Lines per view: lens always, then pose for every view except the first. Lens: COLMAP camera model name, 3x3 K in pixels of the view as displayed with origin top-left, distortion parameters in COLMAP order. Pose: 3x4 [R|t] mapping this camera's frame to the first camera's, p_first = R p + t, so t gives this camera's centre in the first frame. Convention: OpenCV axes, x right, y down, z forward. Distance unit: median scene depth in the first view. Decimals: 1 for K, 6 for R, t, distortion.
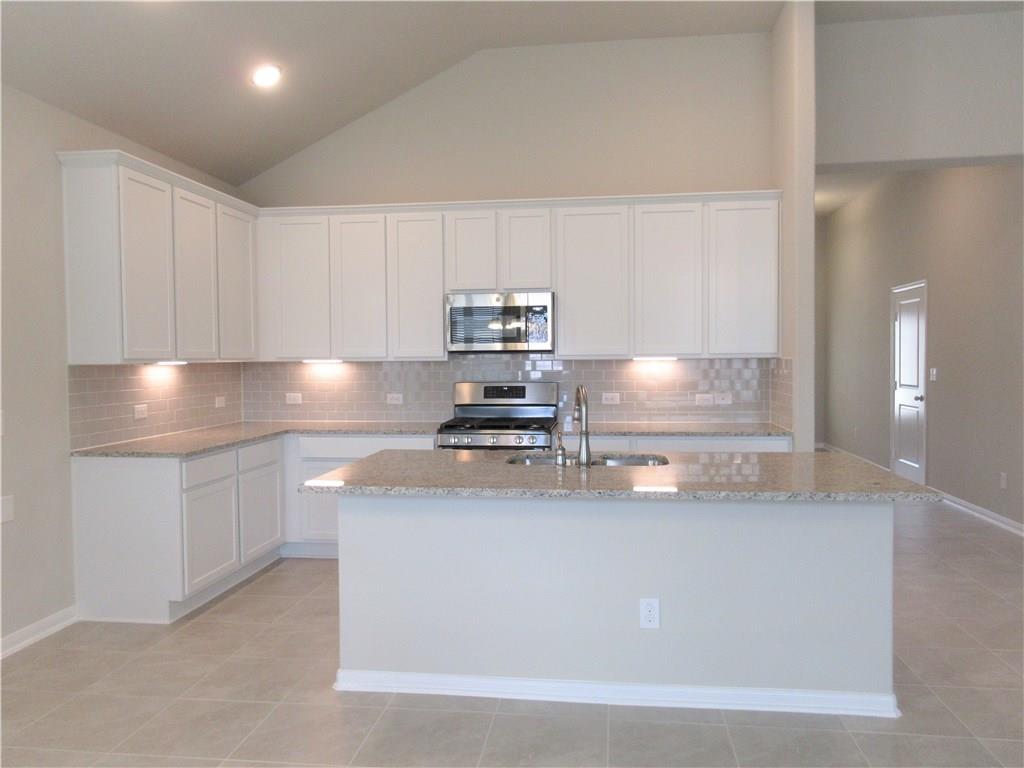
lens RADIAL K [[765.5, 0, 512.0], [0, 765.5, 384.0], [0, 0, 1]] dist [0.010635, -0.003185]
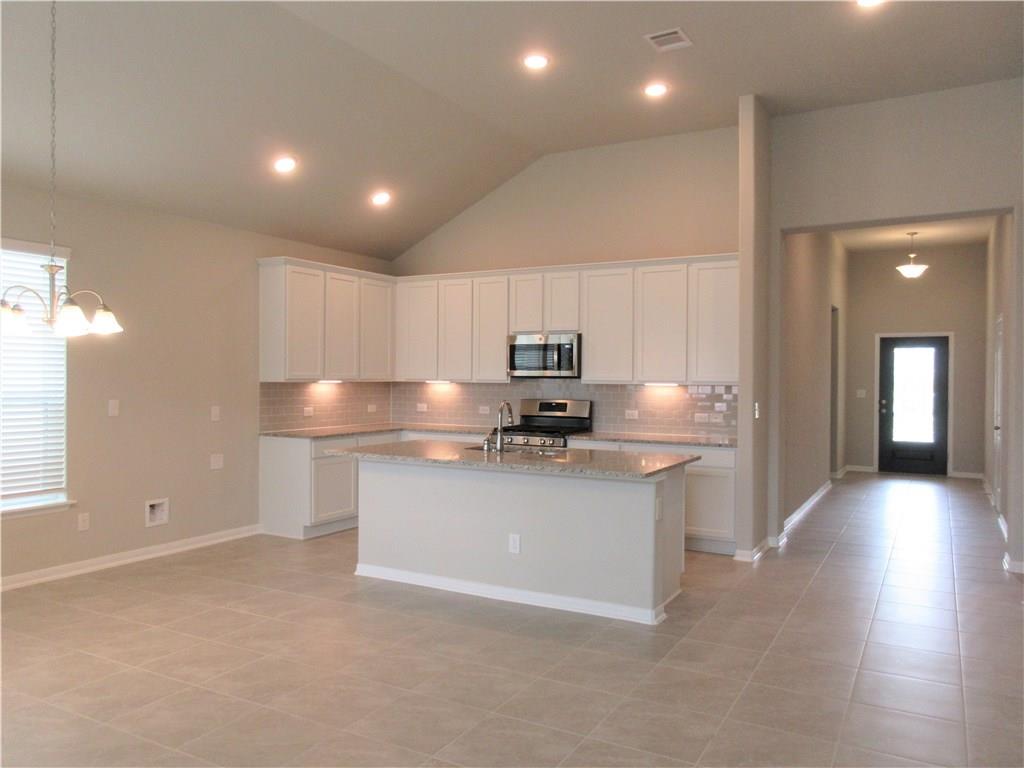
lens RADIAL K [[765.5, 0, 512.0], [0, 765.5, 384.0], [0, 0, 1]] dist [0.010635, -0.003185]
pose [[0.929034, 0.017910, -0.369561, 0.443100], [-0.027421, 0.999414, -0.020498, -0.000672], [0.368977, 0.029177, 0.928980, -0.289678]]
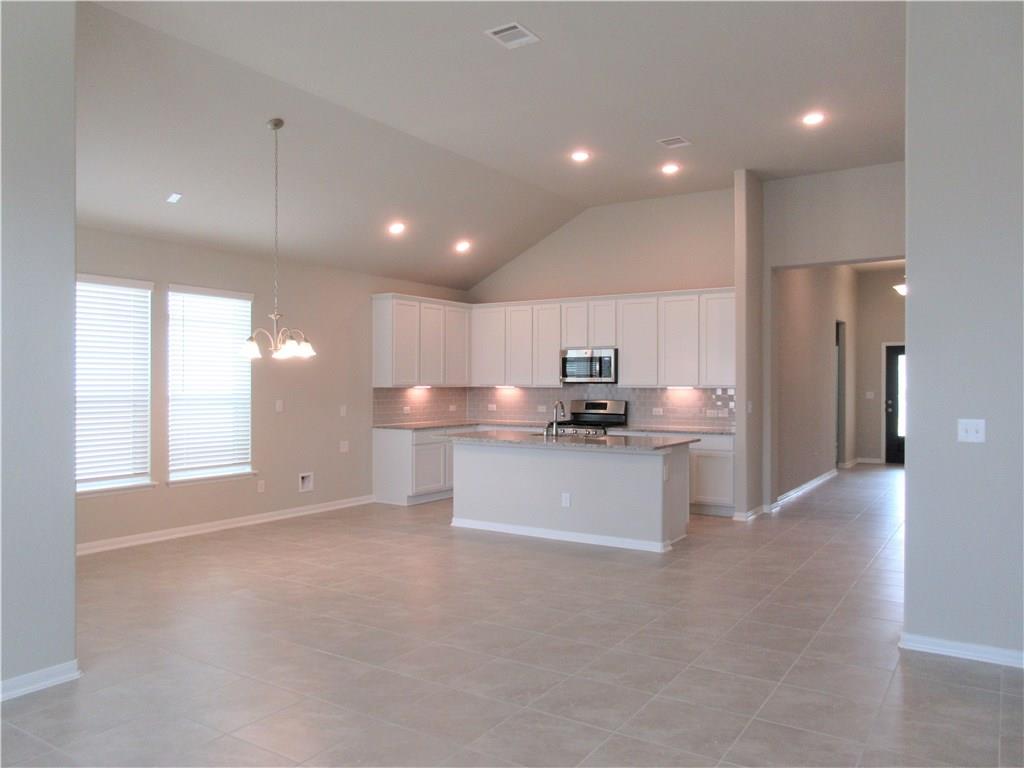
lens RADIAL K [[765.5, 0, 512.0], [0, 765.5, 384.0], [0, 0, 1]] dist [0.010635, -0.003185]
pose [[0.901430, 0.010287, -0.432802, 0.592688], [-0.023813, 0.999382, -0.025843, 0.010407], [0.432269, 0.033602, 0.901118, -0.659595]]
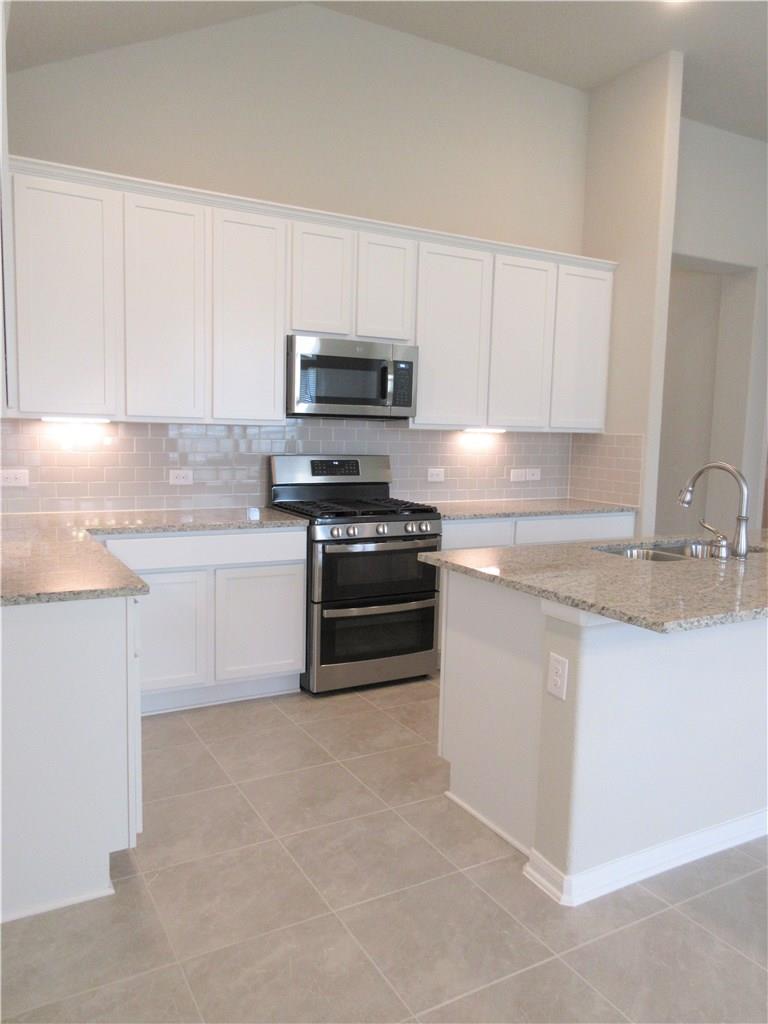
lens RADIAL K [[773.3, 0, 384.0], [0, 773.3, 512.0], [0, 0, 1]] dist [0.004073, 0.002009]
pose [[0.796464, -0.037700, 0.603509, -0.479741], [-0.011669, 0.996911, 0.077674, -0.006839], [-0.604573, -0.068907, 0.793564, 0.351791]]
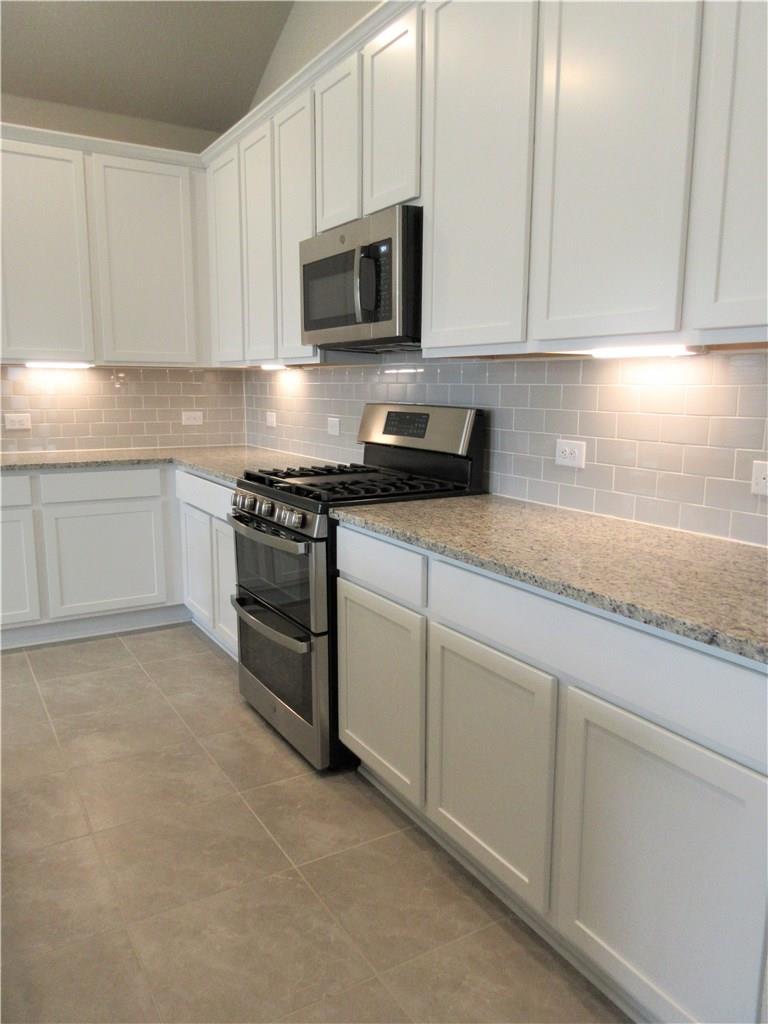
lens RADIAL K [[765.5, 0, 384.0], [0, 765.5, 512.0], [0, 0, 1]] dist [0.010635, -0.003185]
pose [[0.619926, 0.141213, -0.771849, 0.418308], [-0.039481, 0.988040, 0.149056, -0.008045], [0.783666, -0.061930, 0.618087, 0.696918]]
